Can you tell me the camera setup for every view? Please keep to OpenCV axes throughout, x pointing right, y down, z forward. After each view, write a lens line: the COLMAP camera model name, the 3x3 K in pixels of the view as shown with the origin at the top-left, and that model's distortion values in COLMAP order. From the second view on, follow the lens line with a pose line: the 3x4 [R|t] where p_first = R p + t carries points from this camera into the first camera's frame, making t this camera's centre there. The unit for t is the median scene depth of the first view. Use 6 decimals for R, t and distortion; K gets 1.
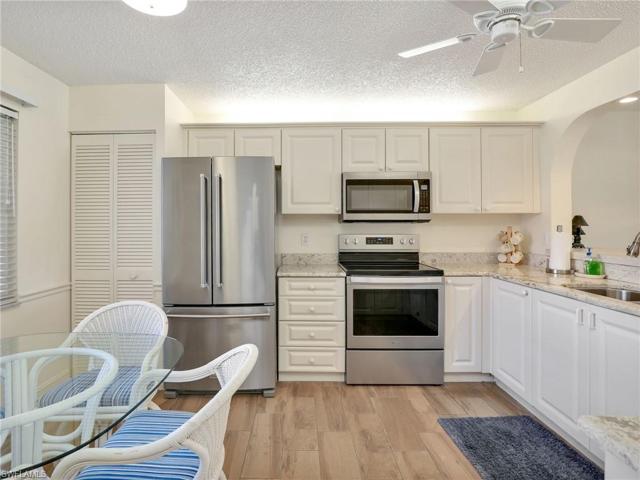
lens RADIAL K [[347.3, 0, 297.9], [0, 347.3, 229.9], [0, 0, 1]] dist [-0.024095, 0.002204]
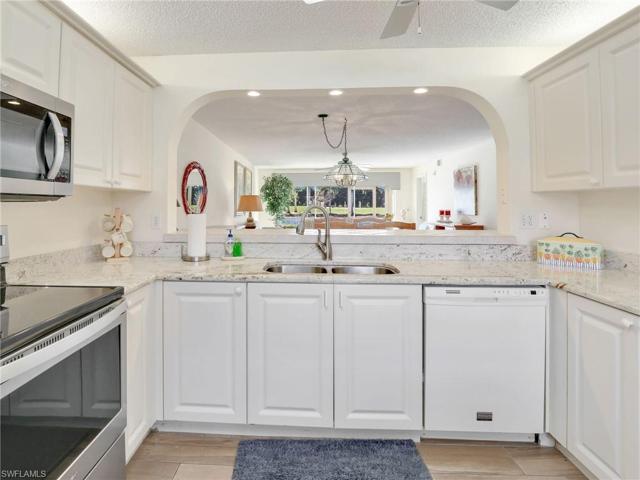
lens RADIAL K [[347.3, 0, 310.6], [0, 347.3, 201.3], [0, 0, 1]] dist [-0.024095, 0.002204]
pose [[0.059002, 0.013396, 0.998168, -0.130871], [0.010843, 0.999842, -0.014060, -0.011758], [-0.998199, 0.011653, 0.058848, 0.718227]]
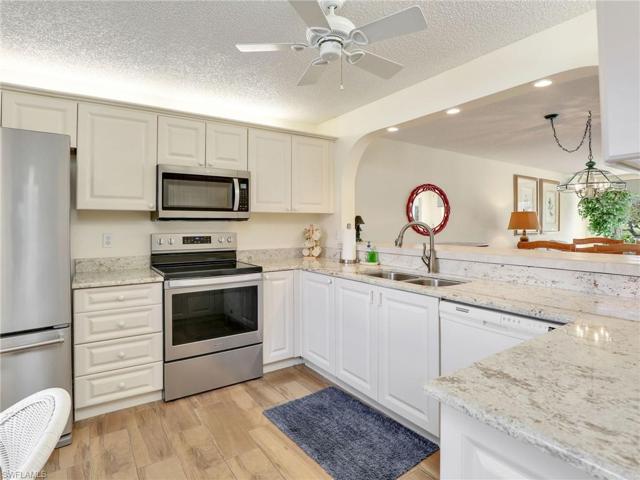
lens RADIAL K [[347.3, 0, 314.0], [0, 347.3, 225.3], [0, 0, 1]] dist [-0.024095, 0.002204]
pose [[0.828612, -0.002970, 0.559815, -0.036605], [0.007957, 0.999947, -0.006473, -0.000121], [-0.559767, 0.009818, 0.828592, 0.045796]]
